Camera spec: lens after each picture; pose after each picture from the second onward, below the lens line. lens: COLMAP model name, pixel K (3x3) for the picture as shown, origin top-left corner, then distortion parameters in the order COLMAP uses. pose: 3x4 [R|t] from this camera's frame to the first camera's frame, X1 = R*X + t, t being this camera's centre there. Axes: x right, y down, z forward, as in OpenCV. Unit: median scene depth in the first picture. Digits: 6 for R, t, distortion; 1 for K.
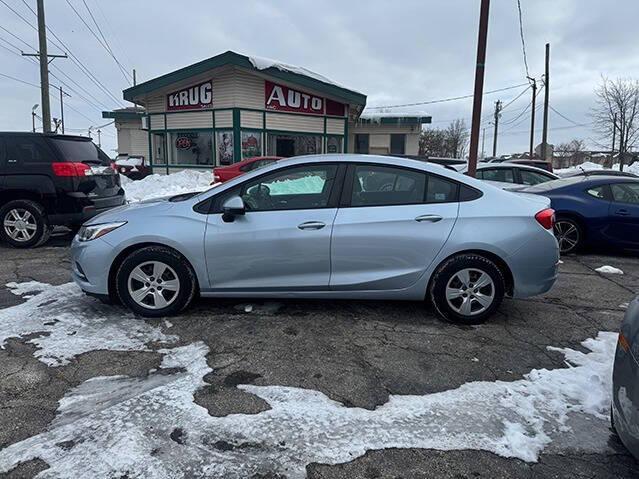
lens RADIAL K [[451.2, 0, 319.5], [0, 451.2, 239.5], [0, 0, 1]] dist [0.077019, -0.114809]
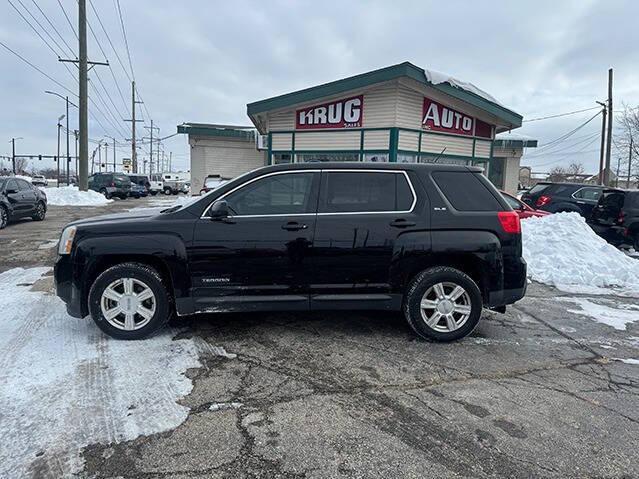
lens RADIAL K [[451.2, 0, 319.5], [0, 451.2, 239.5], [0, 0, 1]] dist [0.077019, -0.114809]
pose [[0.997849, 0.005648, 0.065315, -0.359890], [-0.003276, 0.999333, -0.036367, -0.042533], [-0.065477, 0.036074, 0.997202, 0.148181]]
